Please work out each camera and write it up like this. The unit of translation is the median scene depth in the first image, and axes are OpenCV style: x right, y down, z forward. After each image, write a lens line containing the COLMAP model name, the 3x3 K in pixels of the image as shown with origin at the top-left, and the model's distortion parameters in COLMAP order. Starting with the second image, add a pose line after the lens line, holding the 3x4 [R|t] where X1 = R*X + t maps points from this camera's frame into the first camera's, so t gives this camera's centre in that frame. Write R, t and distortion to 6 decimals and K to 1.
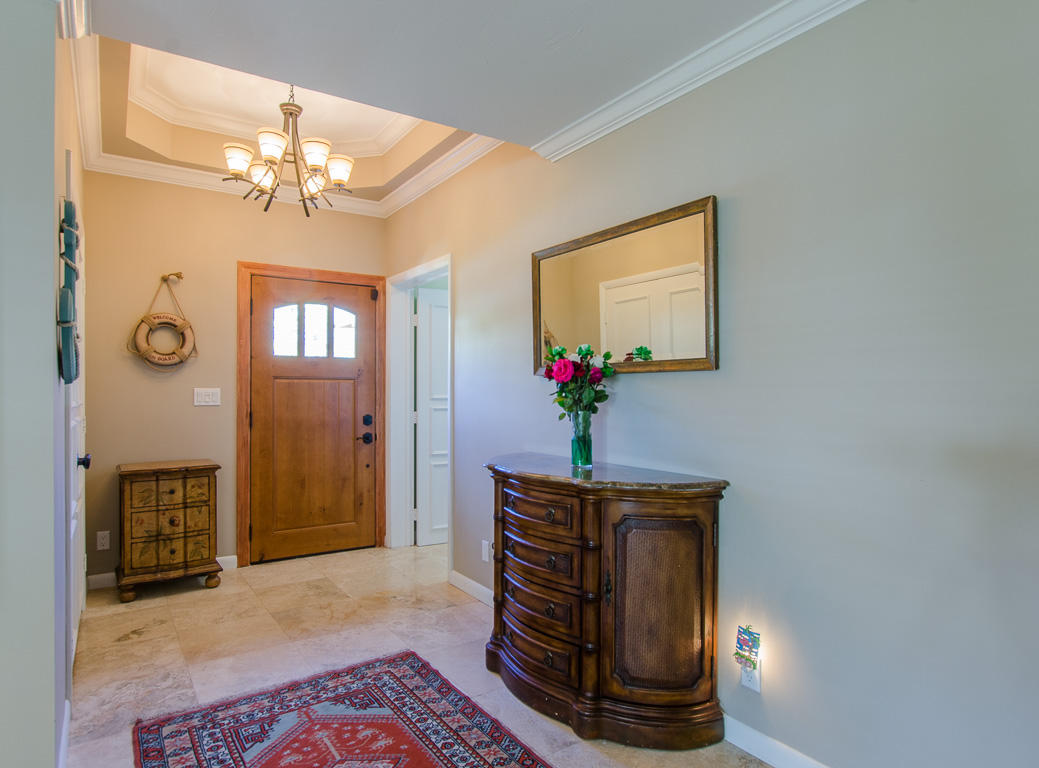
lens RADIAL K [[620.7, 0, 511.6], [0, 620.7, 381.6], [0, 0, 1]] dist [-0.001552, 0.002073]
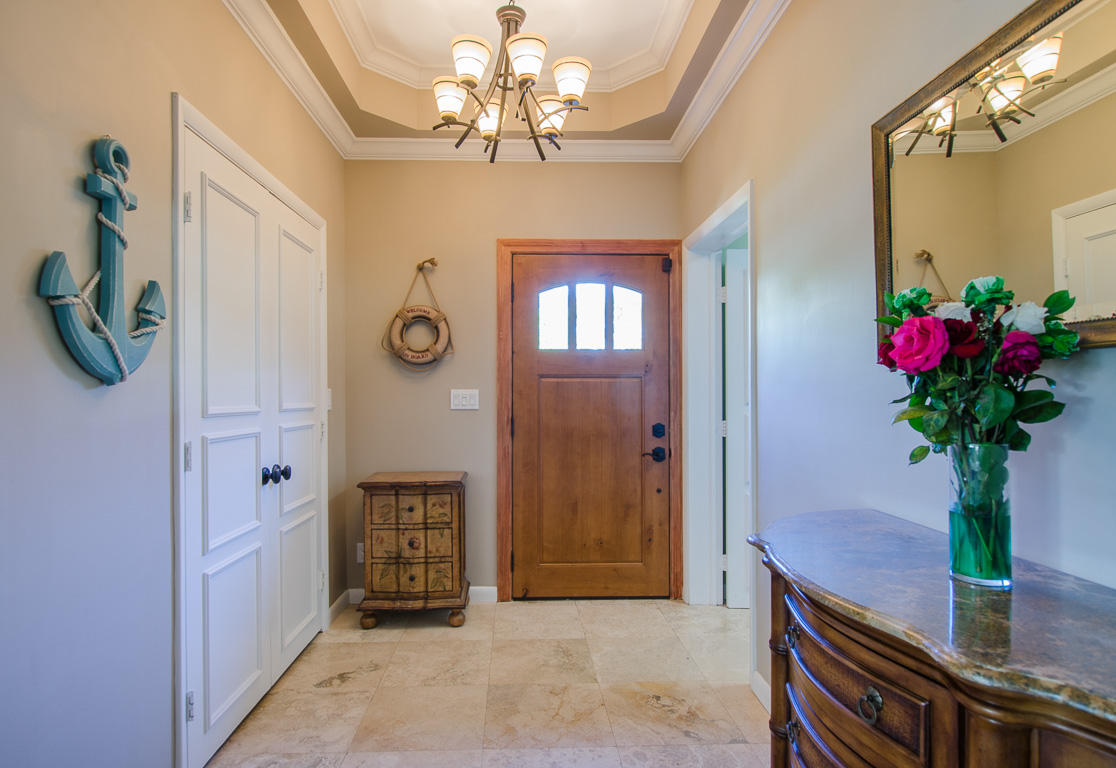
lens RADIAL K [[627.4, 0, 523.7], [0, 627.4, 386.4], [0, 0, 1]] dist [-0.005991, -0.001099]
pose [[0.841512, -0.006484, -0.540200, 0.057622], [0.010221, 0.999940, 0.003921, 0.004025], [0.540142, -0.008821, 0.841528, 0.339827]]
